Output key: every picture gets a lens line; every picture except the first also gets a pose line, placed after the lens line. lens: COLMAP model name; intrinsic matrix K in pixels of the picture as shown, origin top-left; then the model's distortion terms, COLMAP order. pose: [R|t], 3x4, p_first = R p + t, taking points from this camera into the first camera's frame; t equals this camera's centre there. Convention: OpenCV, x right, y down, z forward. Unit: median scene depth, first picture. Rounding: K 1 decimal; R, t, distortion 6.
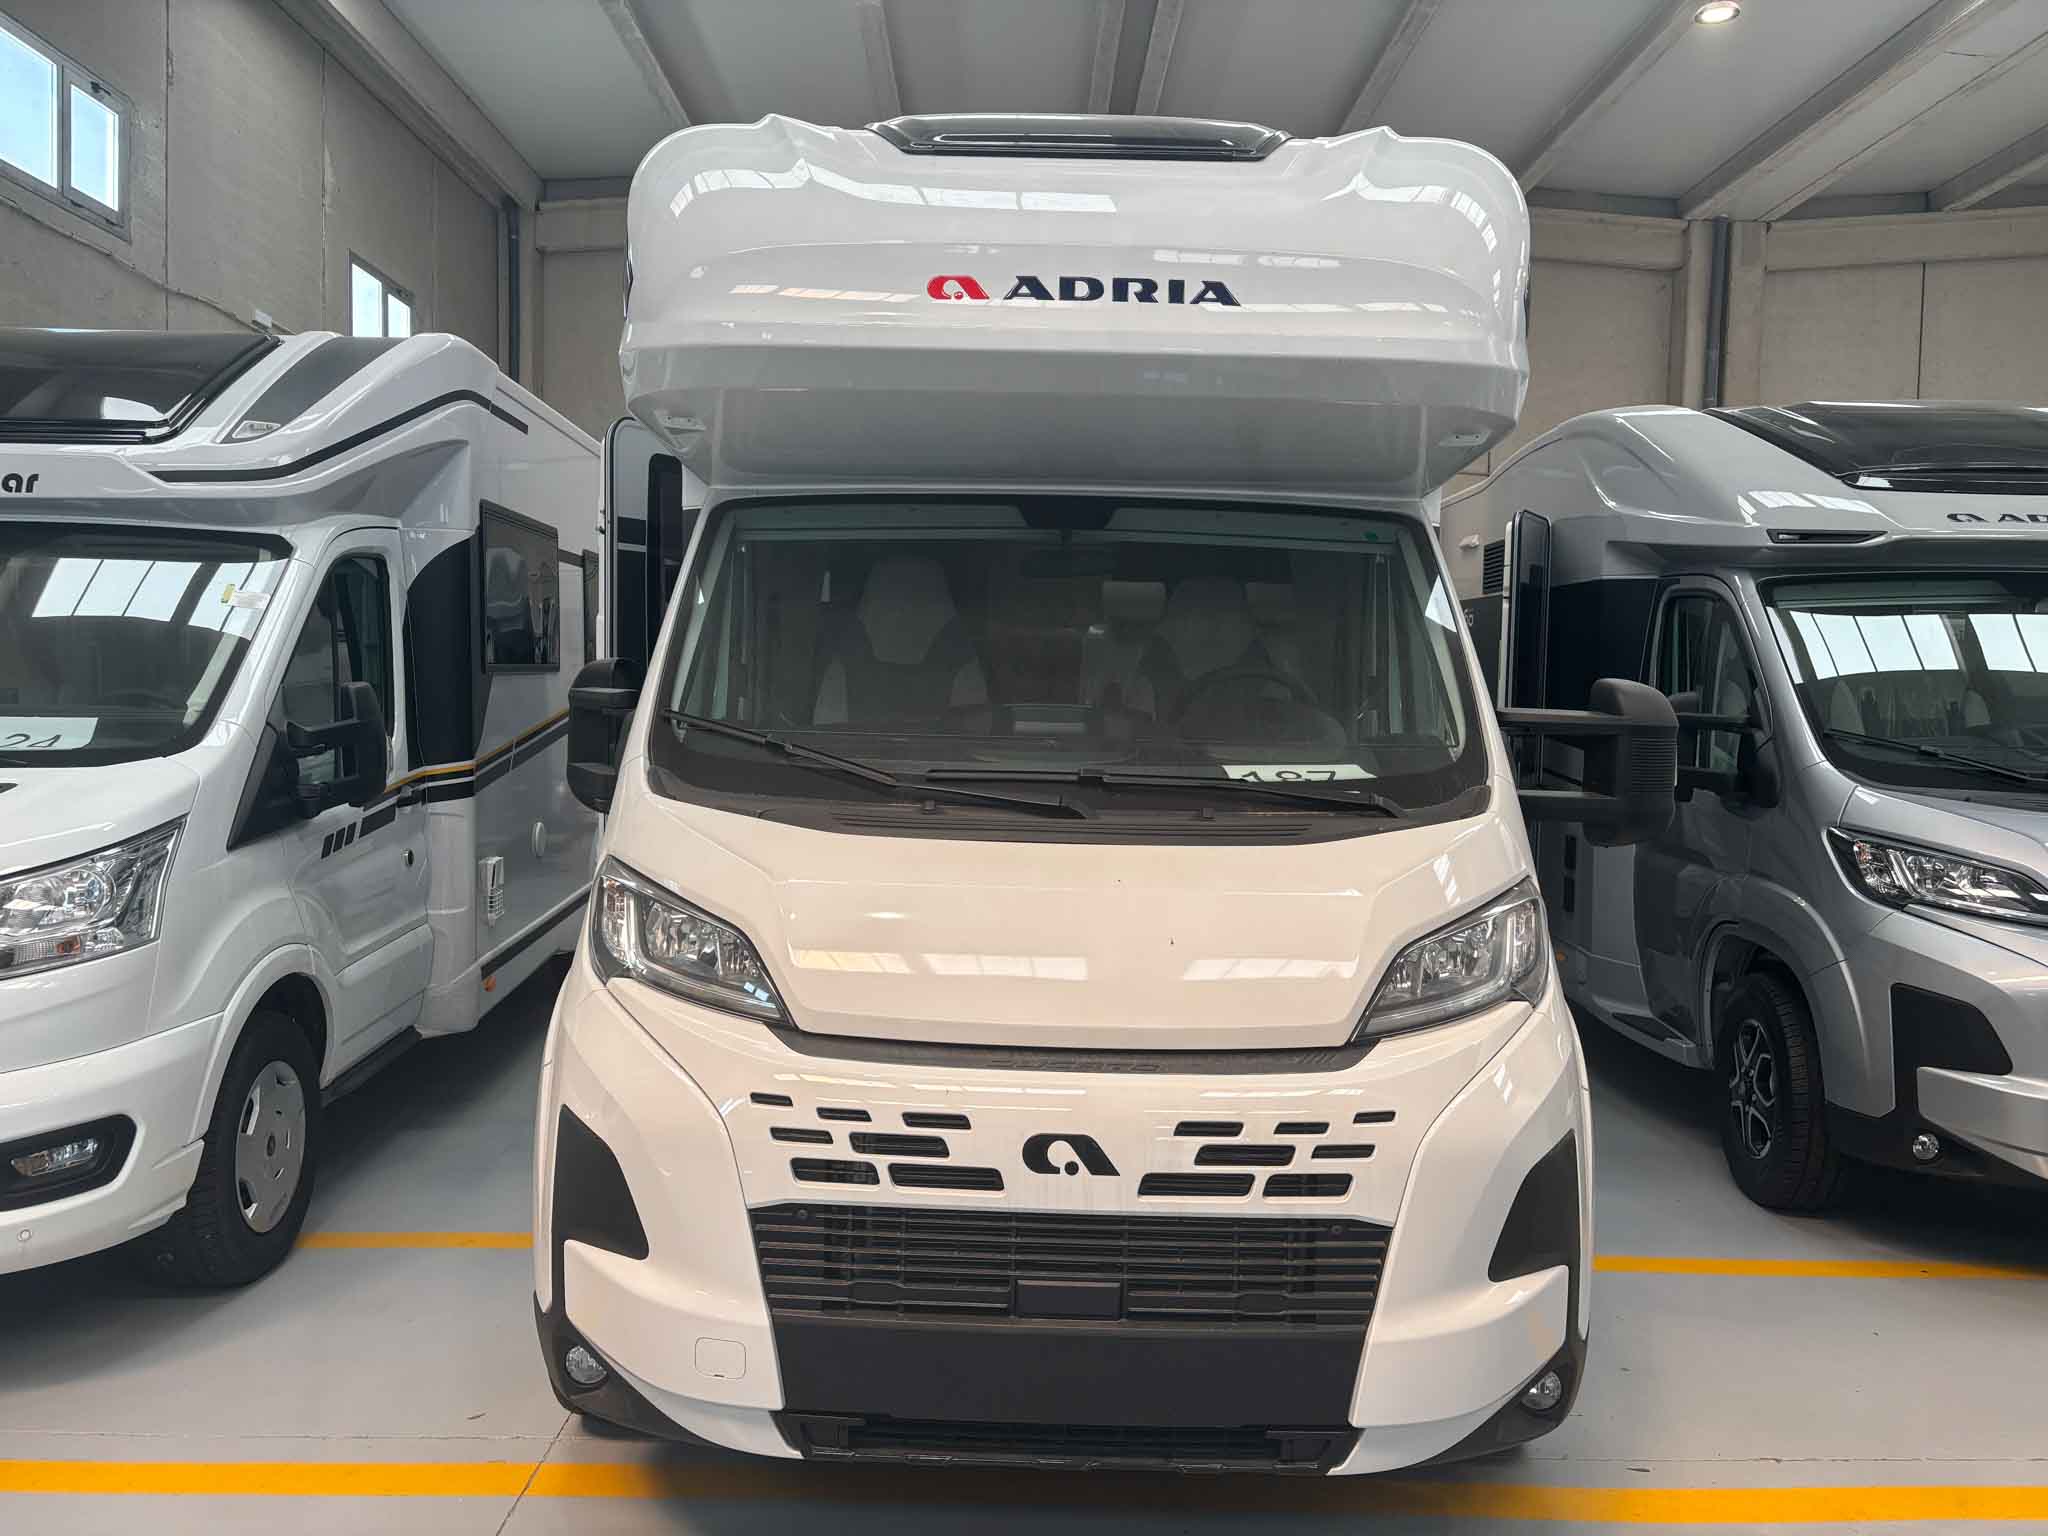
lens RADIAL K [[1727.7, 0, 1024.0], [0, 1727.7, 768.0], [0, 0, 1]] dist [0.124515, -0.234117]
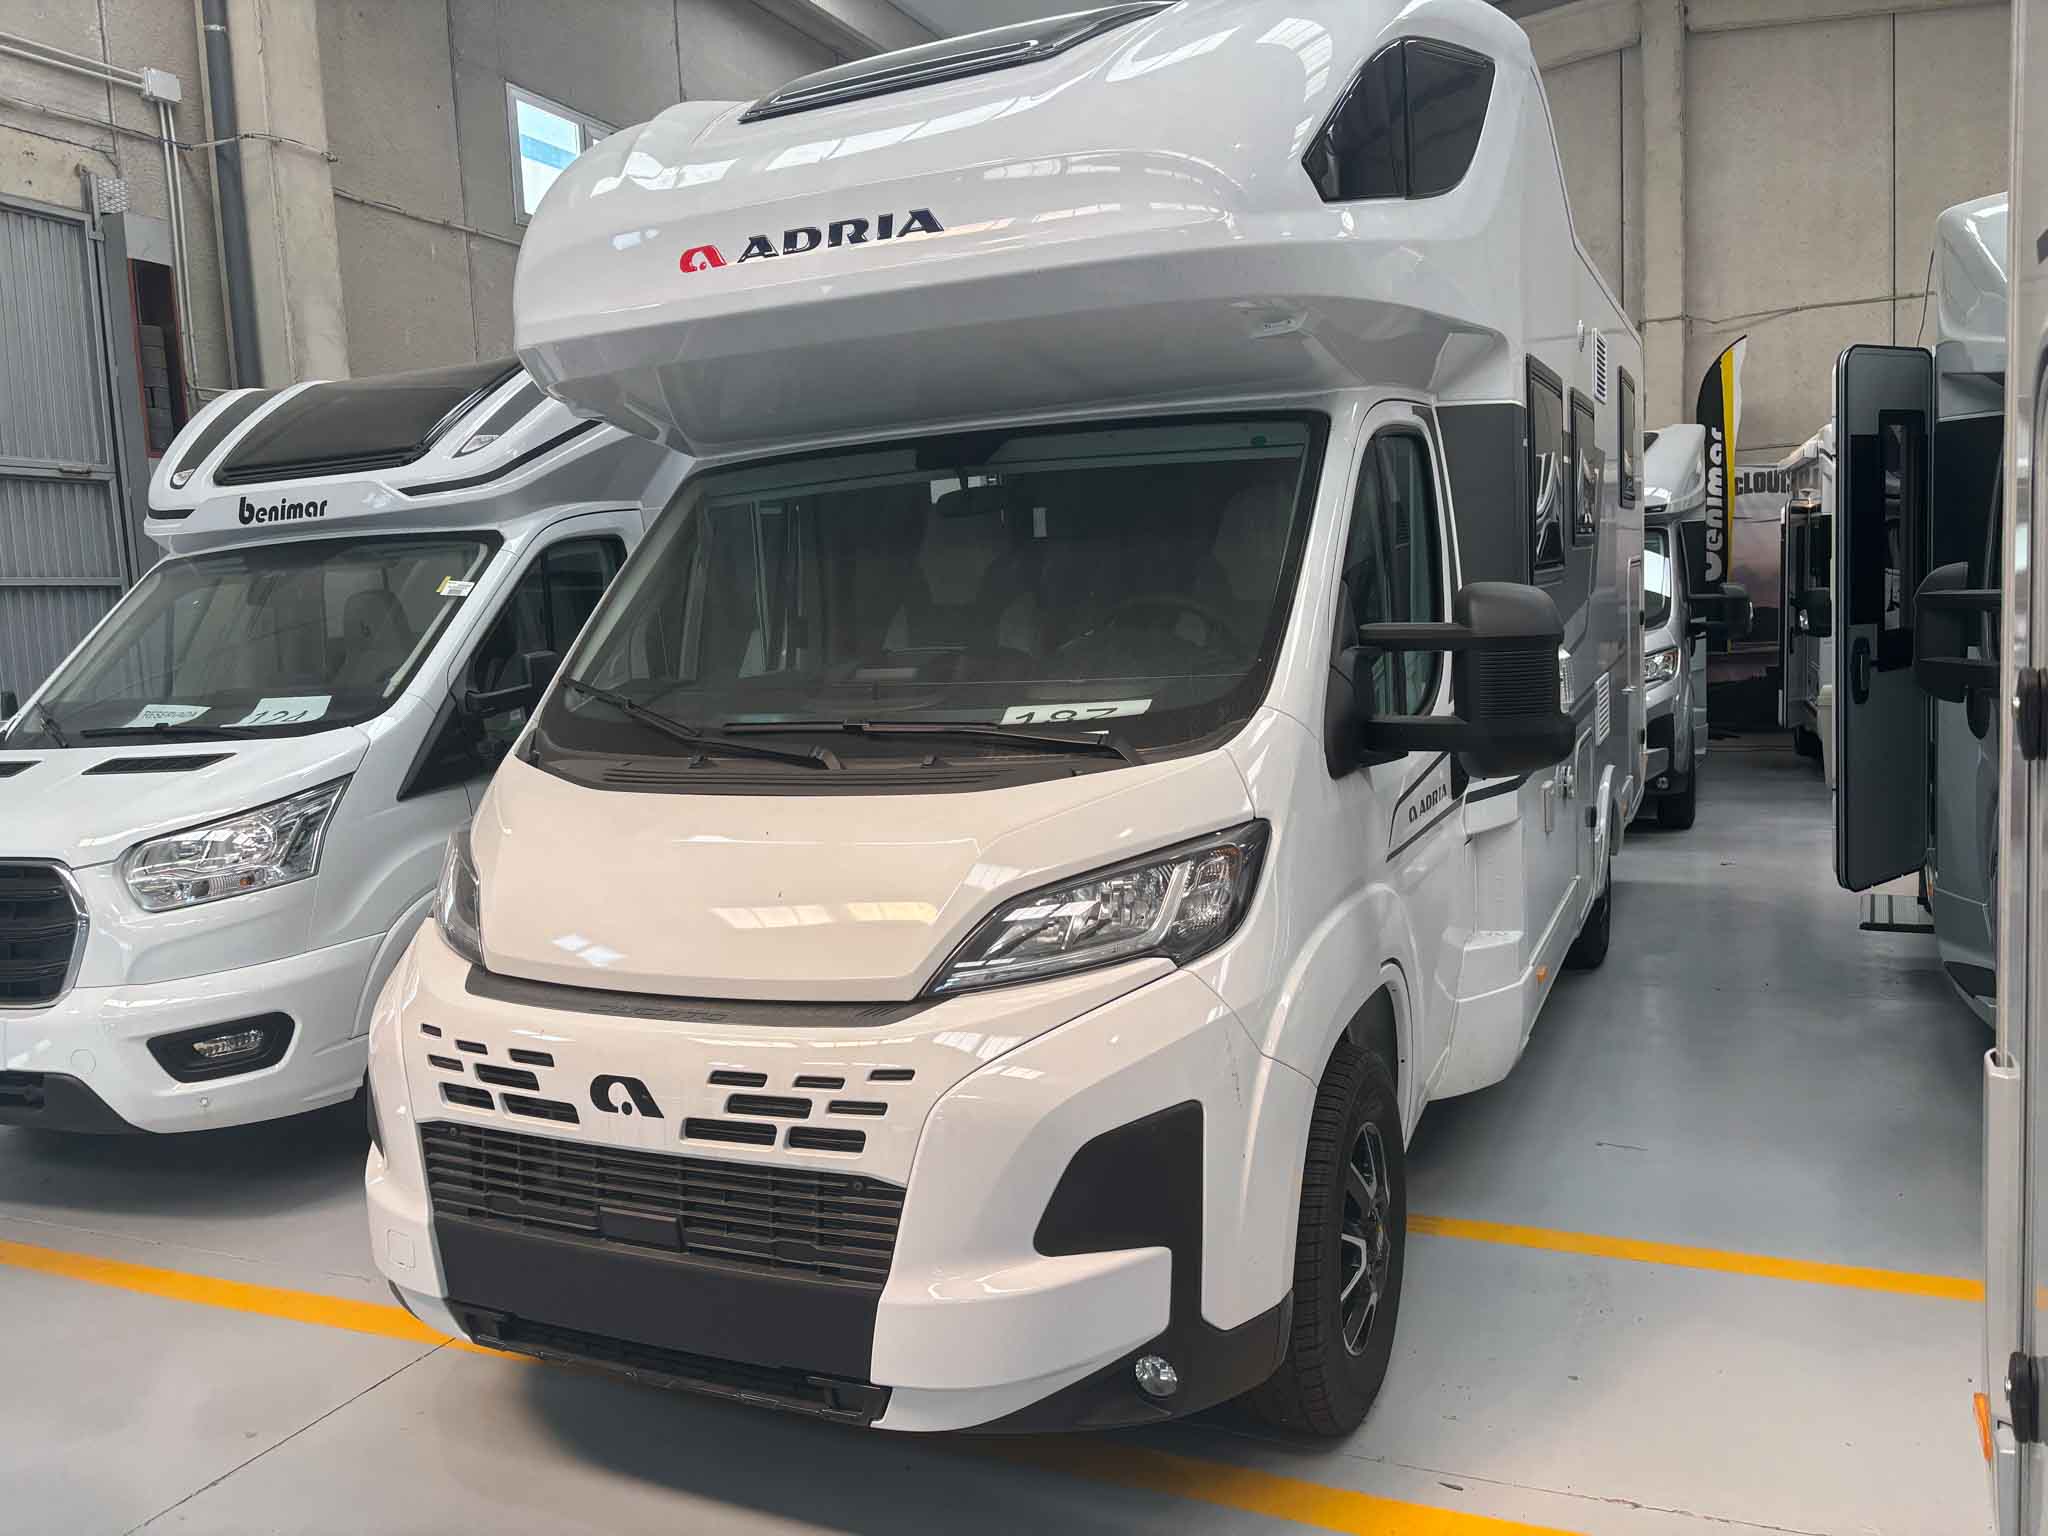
lens RADIAL K [[1727.7, 0, 1024.0], [0, 1727.7, 768.0], [0, 0, 1]] dist [0.124515, -0.234117]
pose [[0.880060, -0.021273, -0.474386, 0.737332], [0.047481, 0.997932, 0.043334, -0.010984], [0.472483, -0.060661, 0.879250, 0.188921]]
